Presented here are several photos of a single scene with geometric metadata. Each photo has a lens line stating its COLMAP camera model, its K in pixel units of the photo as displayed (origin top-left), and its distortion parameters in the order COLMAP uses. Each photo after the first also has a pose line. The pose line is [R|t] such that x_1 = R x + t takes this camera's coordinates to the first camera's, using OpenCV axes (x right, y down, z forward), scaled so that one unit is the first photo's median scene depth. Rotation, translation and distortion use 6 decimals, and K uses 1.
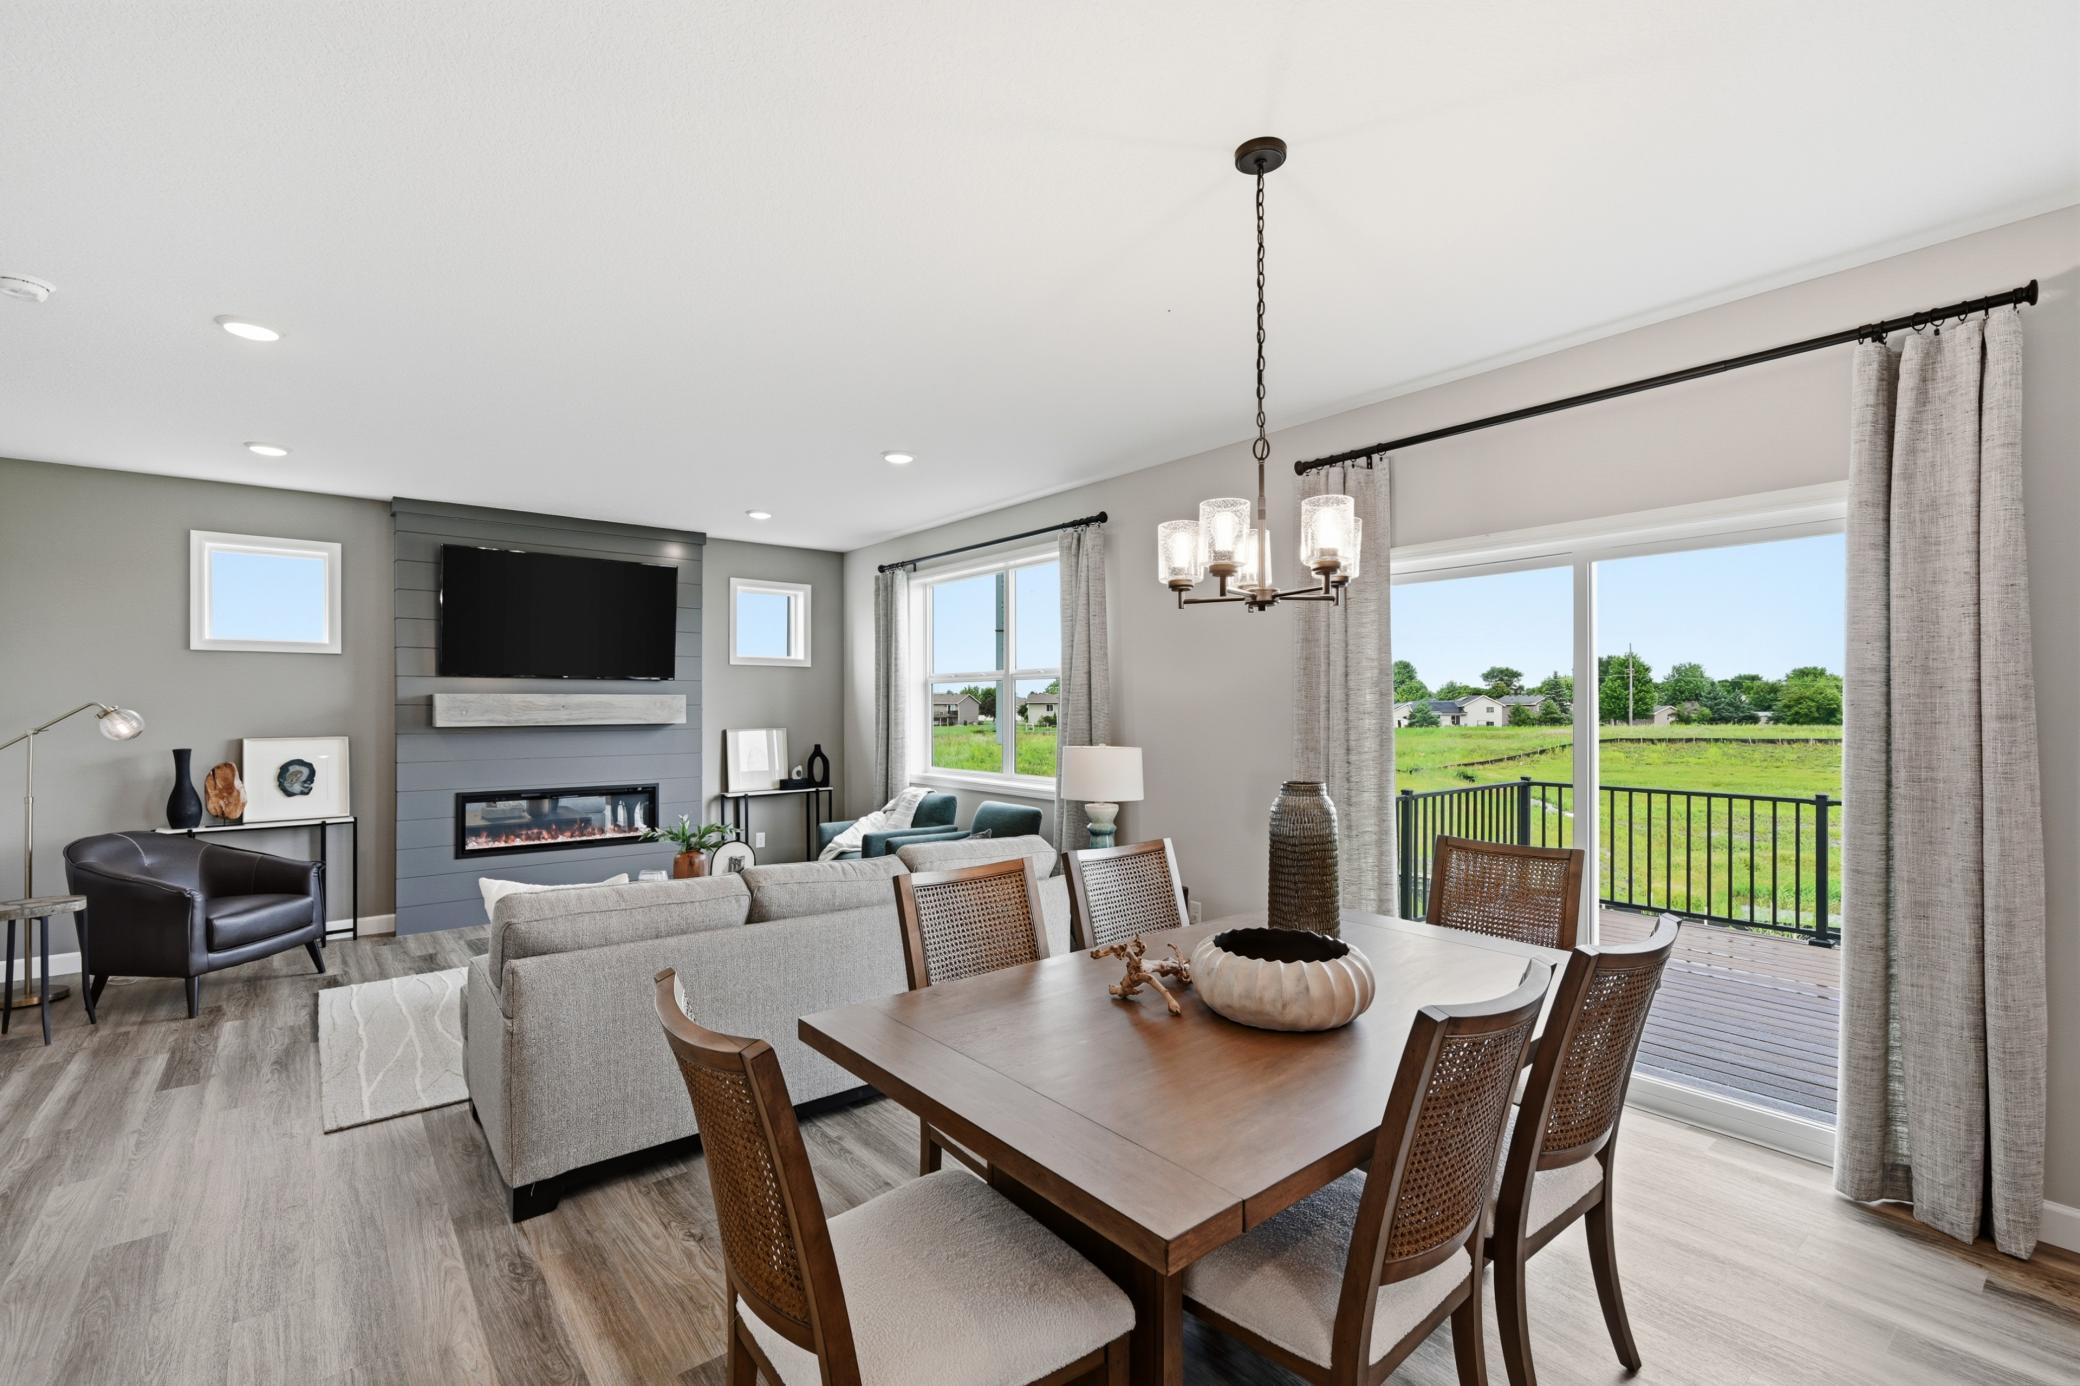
lens RADIAL K [[913.2, 0, 1029.4], [0, 913.2, 705.1], [0, 0, 1]] dist [0.005195, 0.000122]
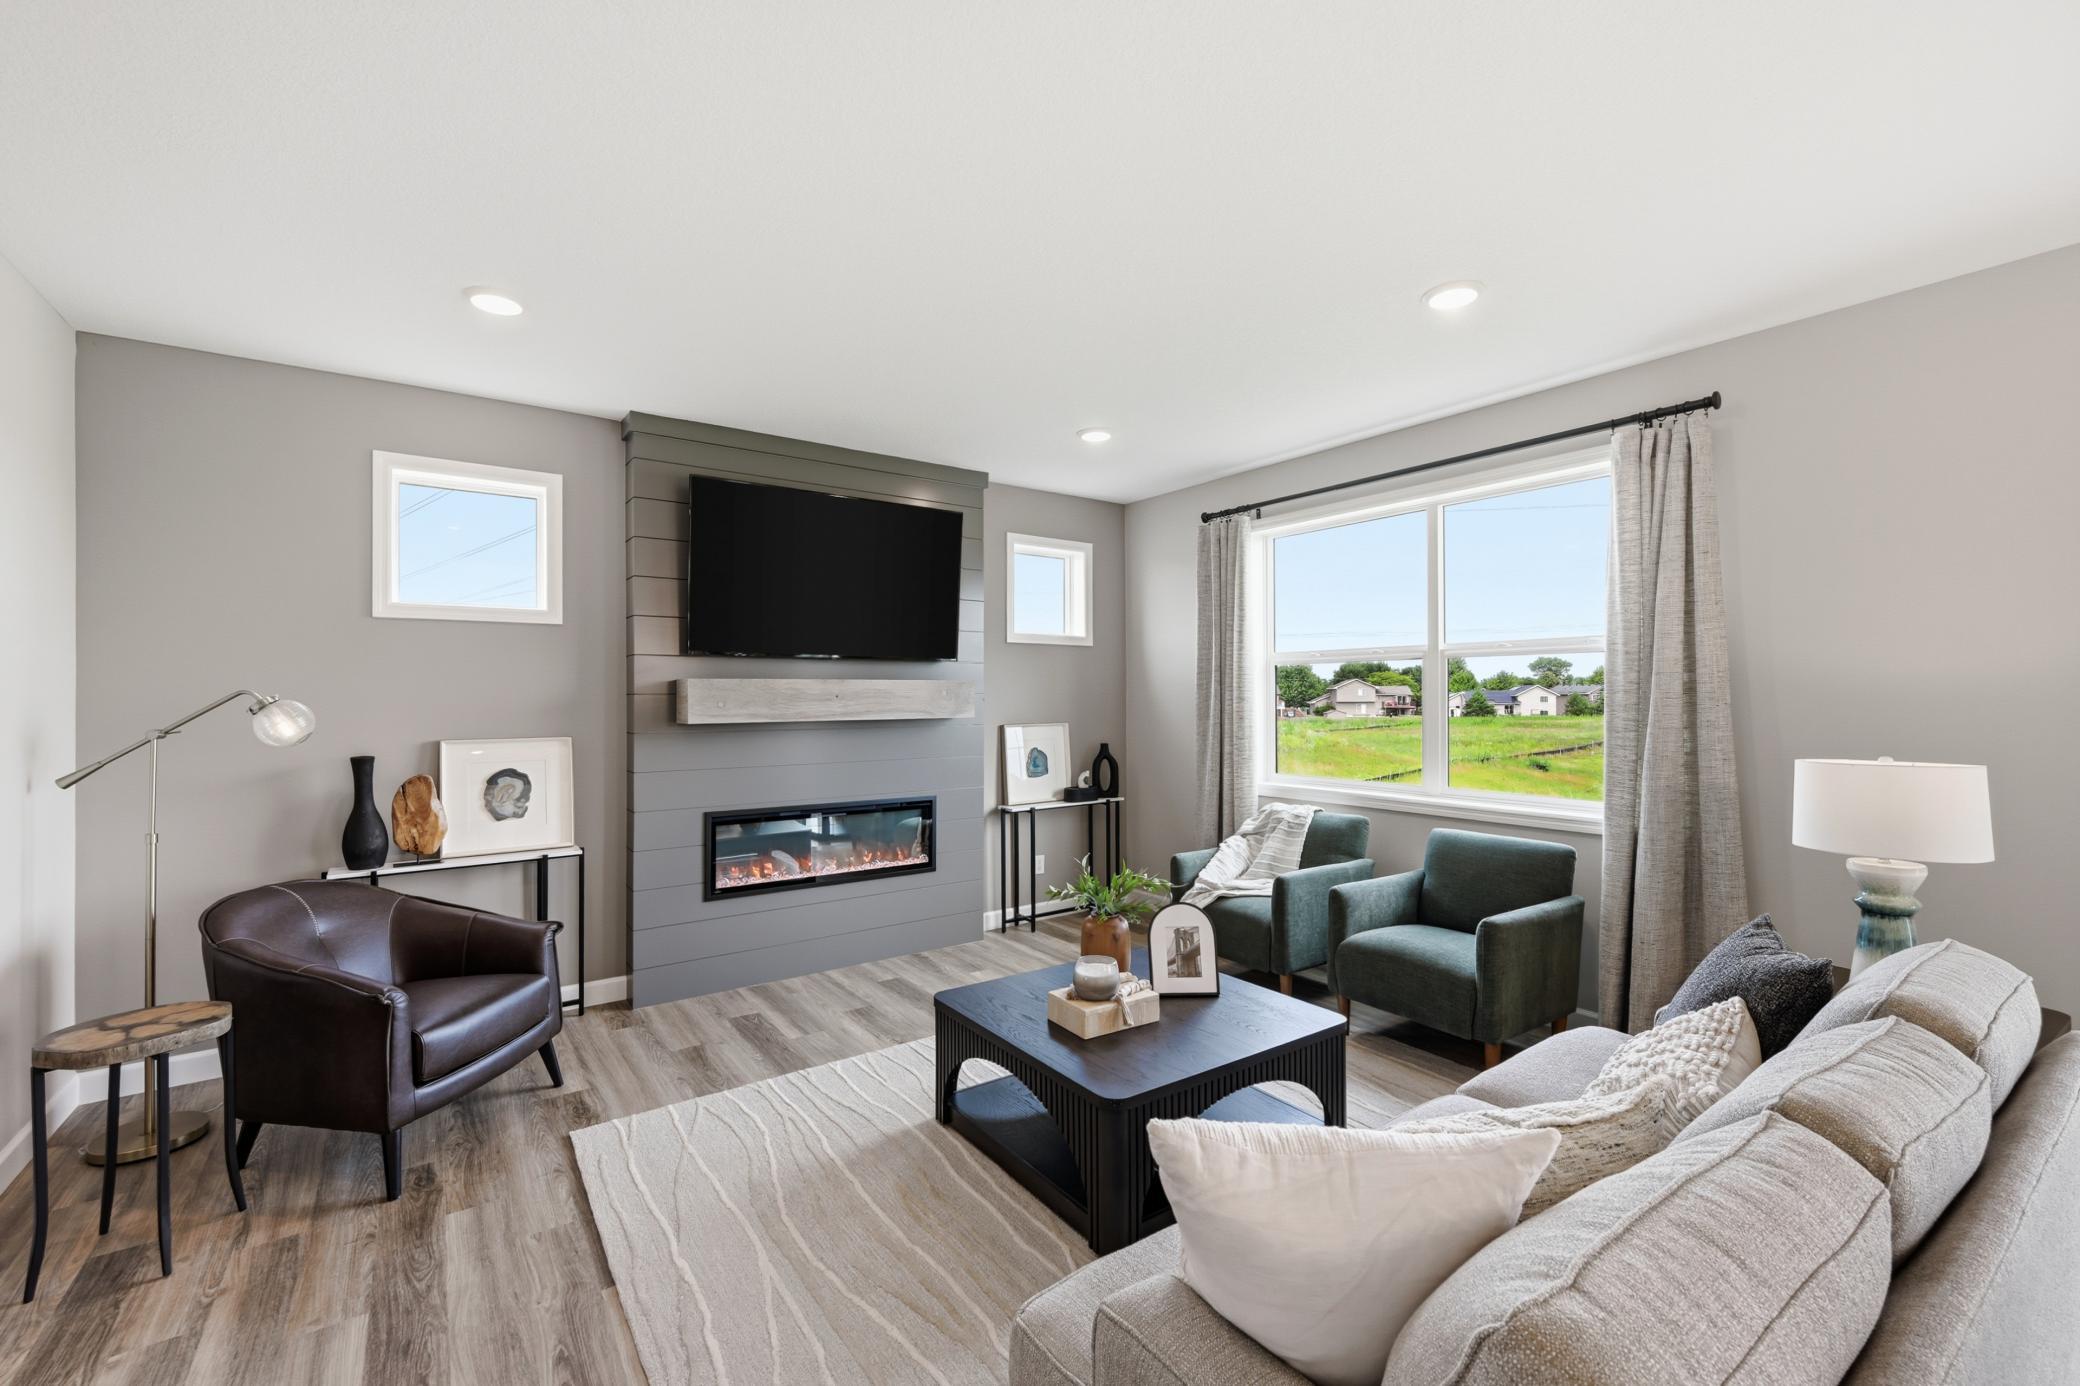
lens RADIAL K [[861.4, 0, 1029.8], [0, 861.4, 690.9], [0, 0, 1]] dist [0.012566, -0.002996]
pose [[0.998195, -0.002213, -0.060016, -0.361114], [0.001888, 0.999983, -0.005469, 0.001800], [0.060027, 0.005346, 0.998182, 0.354786]]
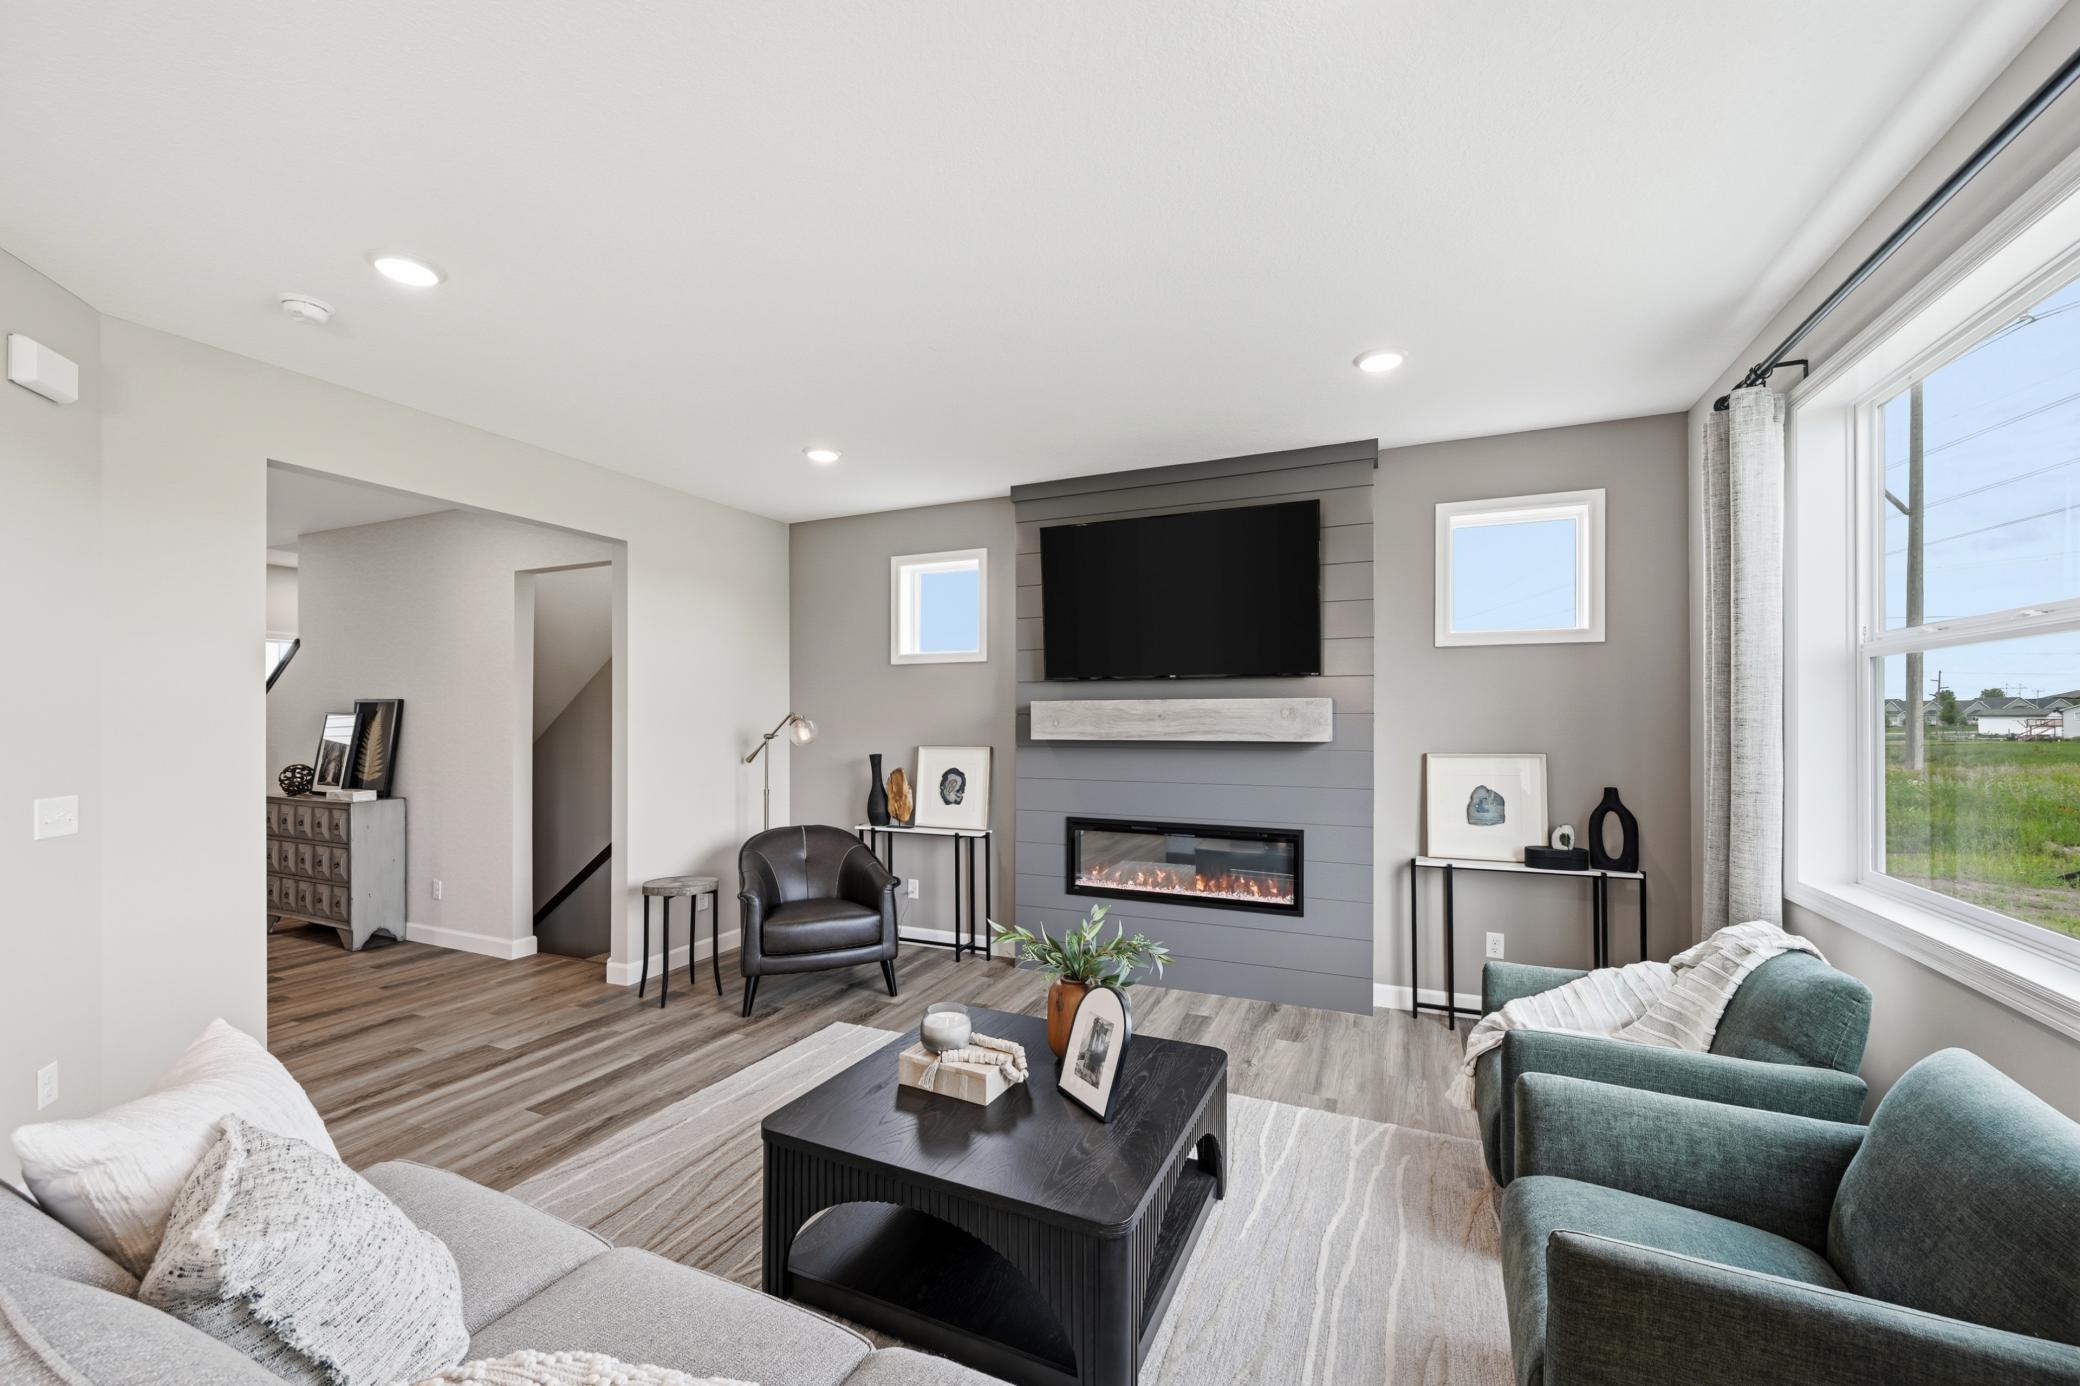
lens RADIAL K [[856.6, 0, 1047.7], [0, 856.6, 710.2], [0, 0, 1]] dist [0.032727, -0.000475]
pose [[0.456362, -0.001940, -0.889792, 0.091993], [0.003914, 0.999992, -0.000173, -0.004384], [0.889786, -0.003403, 0.456366, 0.694406]]
